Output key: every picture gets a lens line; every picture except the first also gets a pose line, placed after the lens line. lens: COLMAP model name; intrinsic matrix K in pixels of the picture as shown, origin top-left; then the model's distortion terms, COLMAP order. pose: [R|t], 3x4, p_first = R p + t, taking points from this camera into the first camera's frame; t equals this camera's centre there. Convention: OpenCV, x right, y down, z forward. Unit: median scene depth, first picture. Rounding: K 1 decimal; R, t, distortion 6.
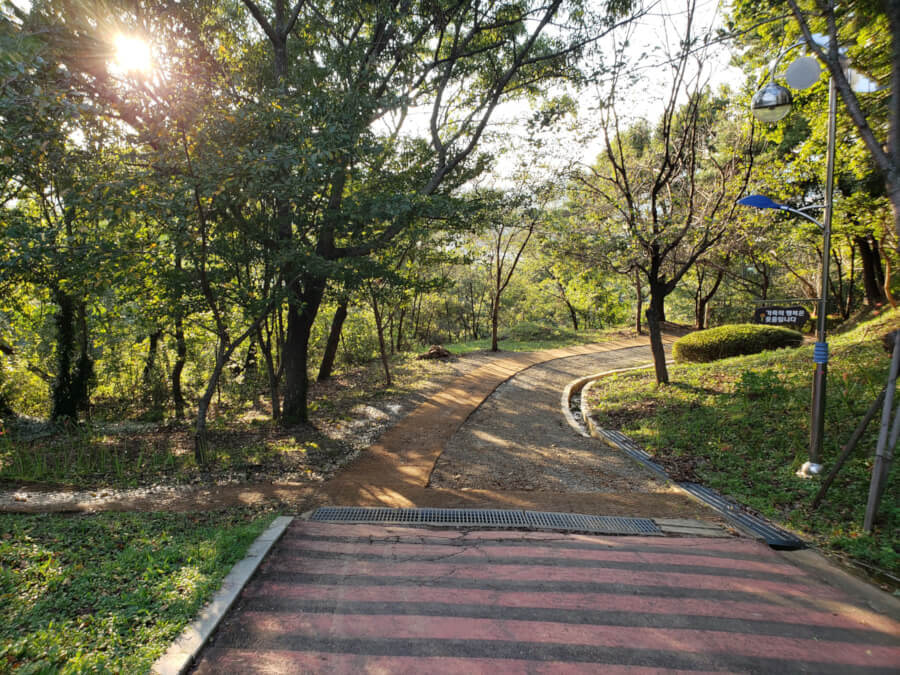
lens RADIAL K [[647.5, 0, 450.0], [0, 647.5, 337.5], [0, 0, 1]] dist [0.000011, -0.001466]
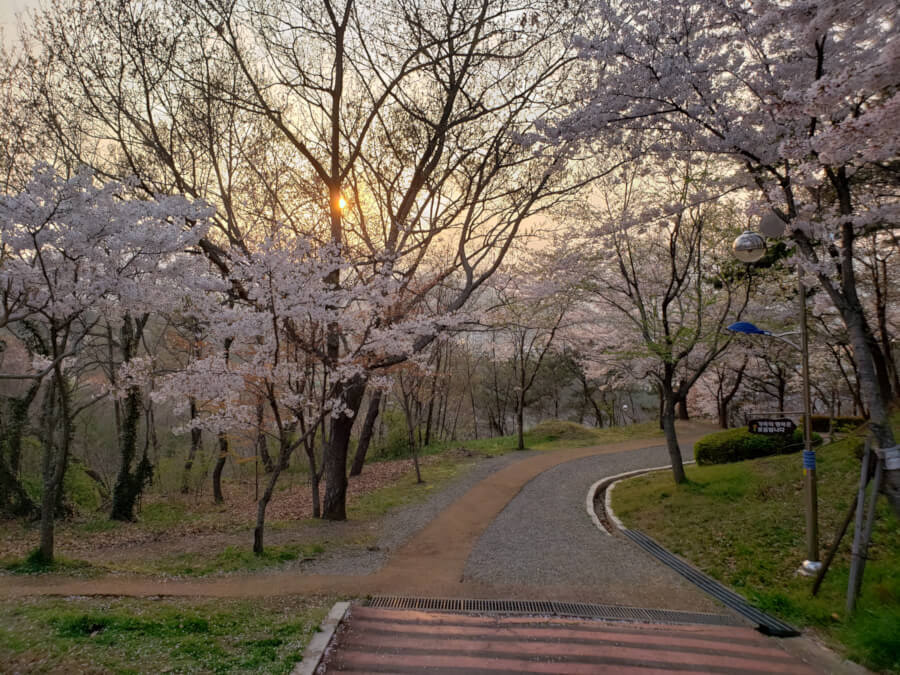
lens RADIAL K [[647.5, 0, 450.0], [0, 647.5, 337.5], [0, 0, 1]] dist [0.000011, -0.001466]
pose [[0.999334, -0.005419, -0.036084, -0.007874], [0.000007, 0.988938, -0.148327, -0.011837], [0.036489, 0.148228, 0.988280, -0.104916]]
